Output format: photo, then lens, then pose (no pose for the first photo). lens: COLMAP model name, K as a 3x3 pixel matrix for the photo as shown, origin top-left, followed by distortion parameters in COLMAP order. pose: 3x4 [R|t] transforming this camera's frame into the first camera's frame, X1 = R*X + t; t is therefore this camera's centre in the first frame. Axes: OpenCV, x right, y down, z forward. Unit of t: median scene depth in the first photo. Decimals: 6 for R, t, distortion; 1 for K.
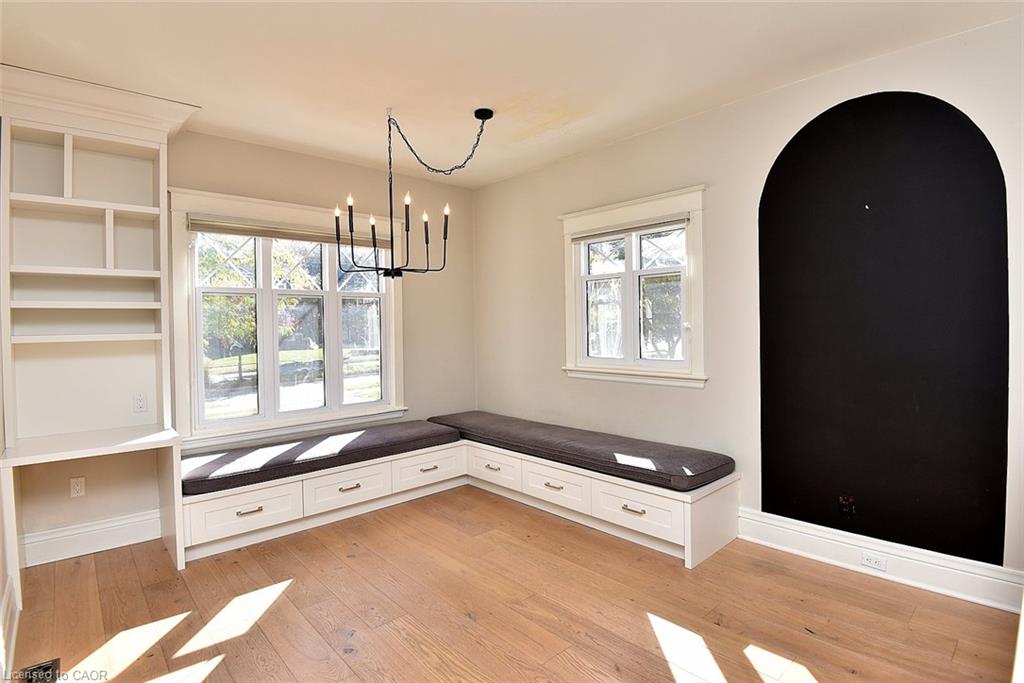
lens RADIAL K [[487.8, 0, 509.0], [0, 487.8, 342.4], [0, 0, 1]] dist [-0.023173, -0.012154]
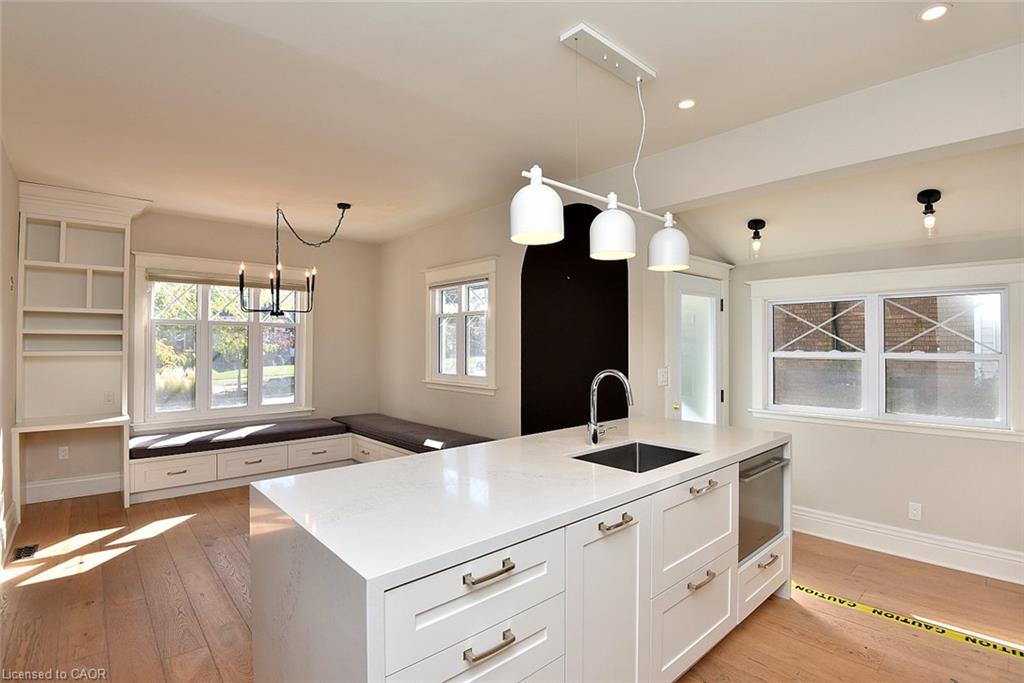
lens RADIAL K [[487.8, 0, 516.4], [0, 487.8, 346.9], [0, 0, 1]] dist [-0.023173, -0.012154]
pose [[0.999761, 0.020456, -0.007689, 0.478395], [-0.020640, 0.999484, -0.024592, -0.019304], [0.007182, 0.024744, 0.999668, -0.443096]]
